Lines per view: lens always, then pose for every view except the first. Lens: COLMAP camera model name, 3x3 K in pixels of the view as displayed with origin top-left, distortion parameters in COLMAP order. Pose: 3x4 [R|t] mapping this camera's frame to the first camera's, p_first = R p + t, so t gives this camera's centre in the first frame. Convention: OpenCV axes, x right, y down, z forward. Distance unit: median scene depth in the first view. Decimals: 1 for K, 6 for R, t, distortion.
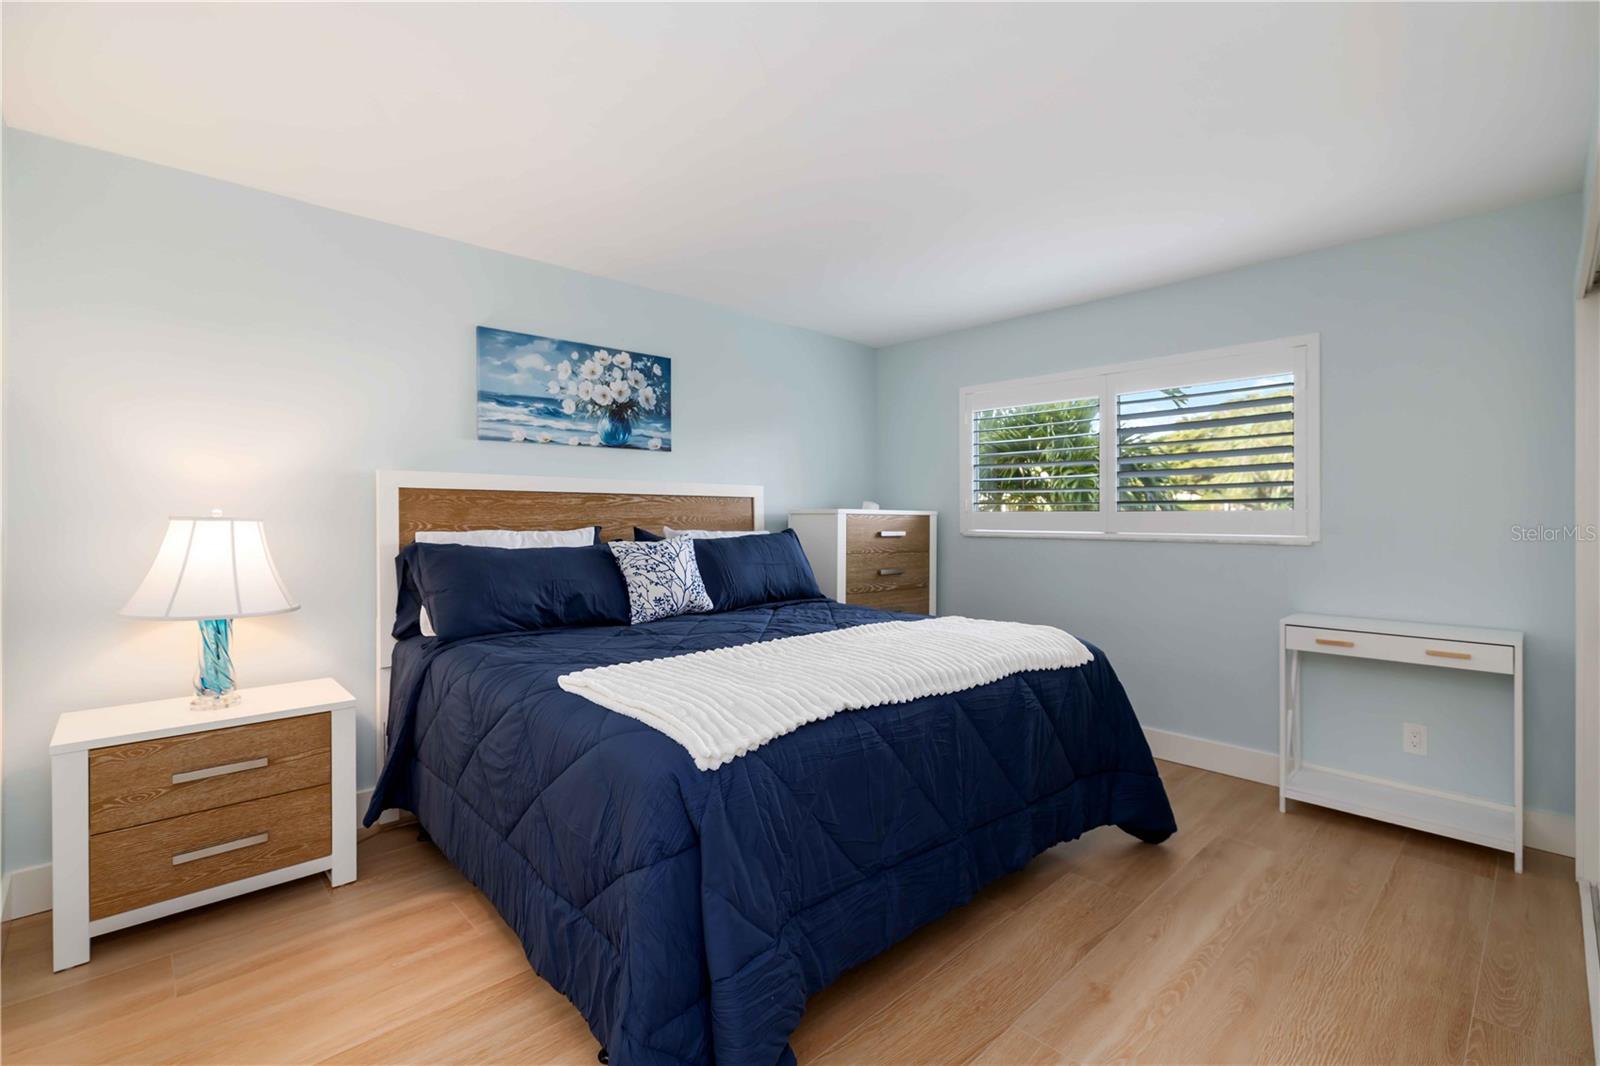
lens RADIAL K [[712.7, 0, 793.7], [0, 712.7, 524.3], [0, 0, 1]] dist [-0.007582, 0.003283]
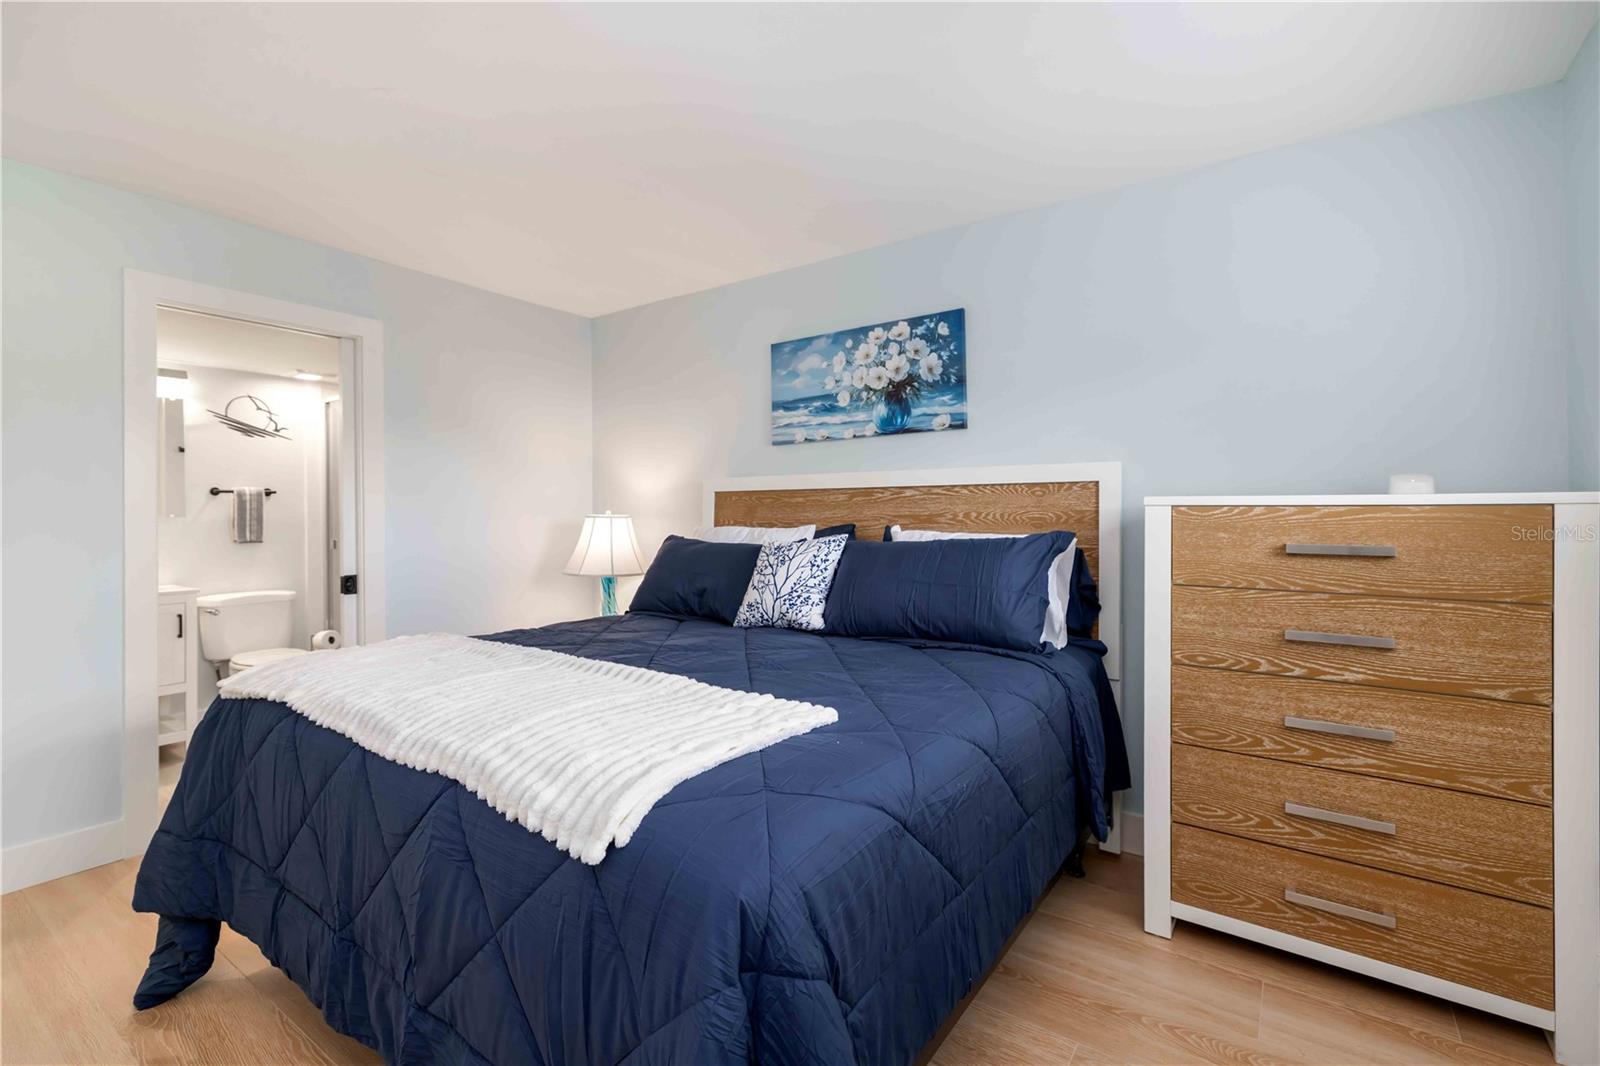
lens RADIAL K [[712.7, 0, 805.8], [0, 712.7, 519.9], [0, 0, 1]] dist [-0.007582, 0.003283]
pose [[0.207781, 0.006000, -0.978157, 0.609267], [-0.004957, 0.999975, 0.005081, -0.006907], [0.978163, 0.003793, 0.207805, 0.747559]]
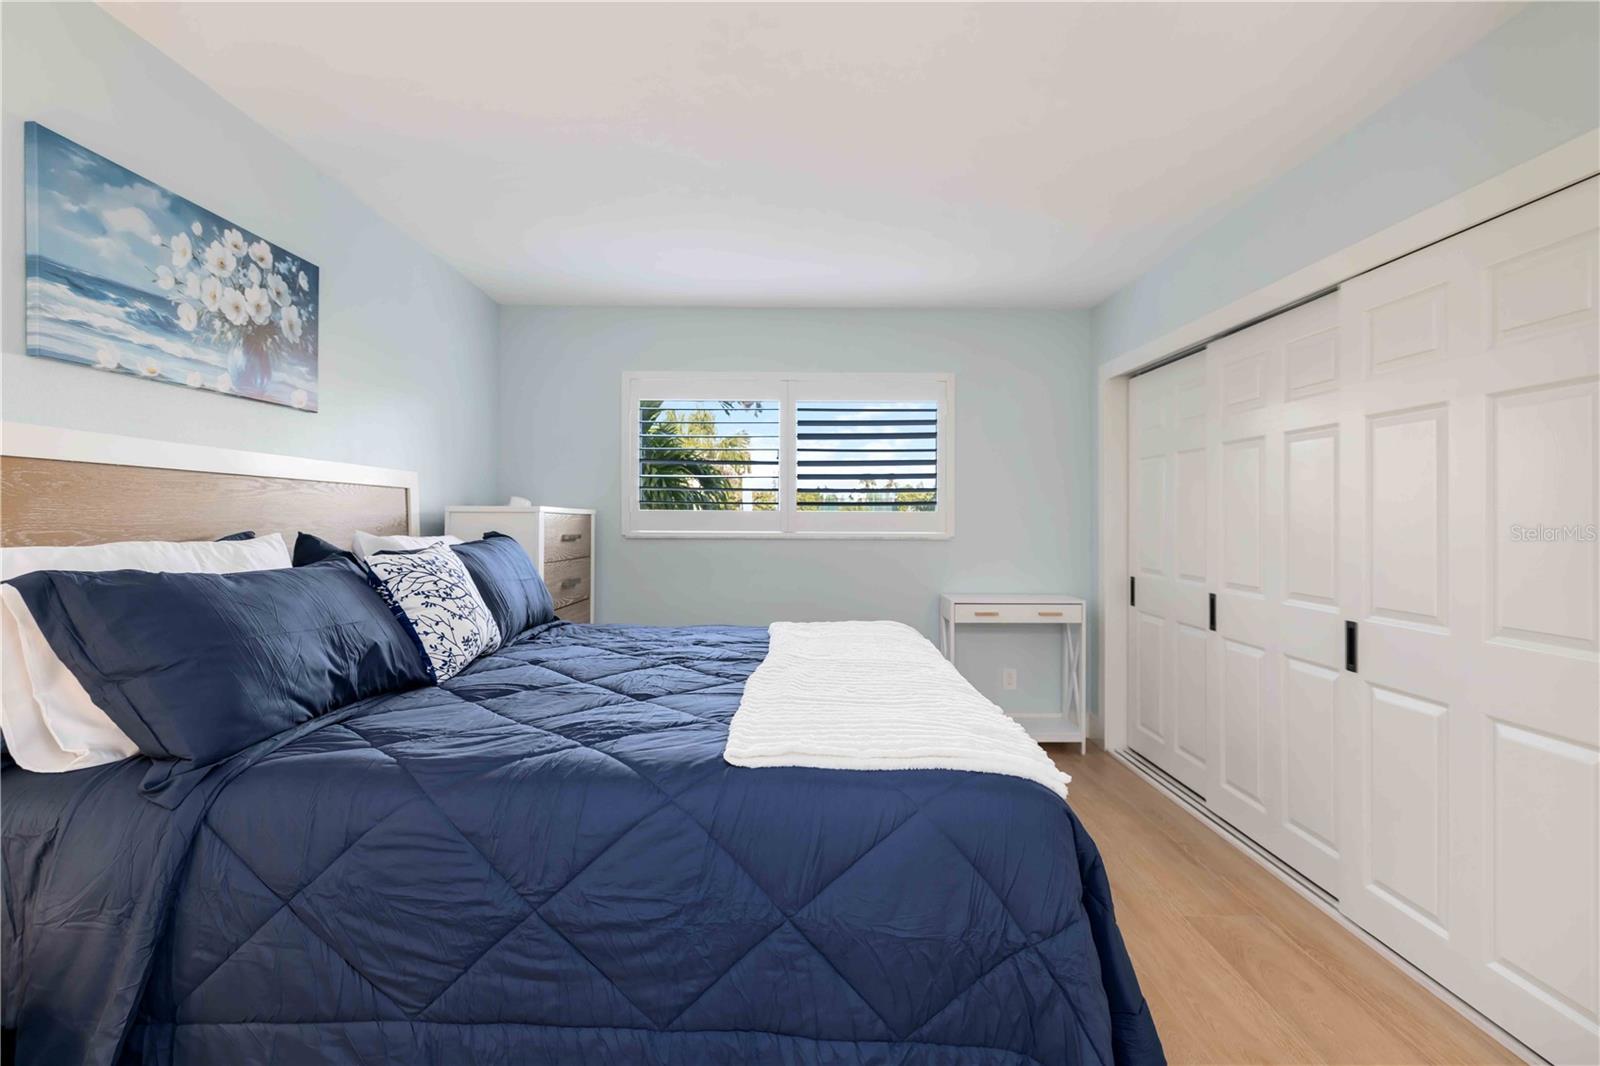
lens RADIAL K [[784.1, 0, 806.5], [0, 784.1, 518.3], [0, 0, 1]] dist [0.001380, -0.001335]
pose [[0.673641, 0.000517, 0.739059, -0.440532], [0.005293, 0.999971, -0.005524, -0.002300], [-0.739040, 0.007633, 0.673619, 0.229249]]
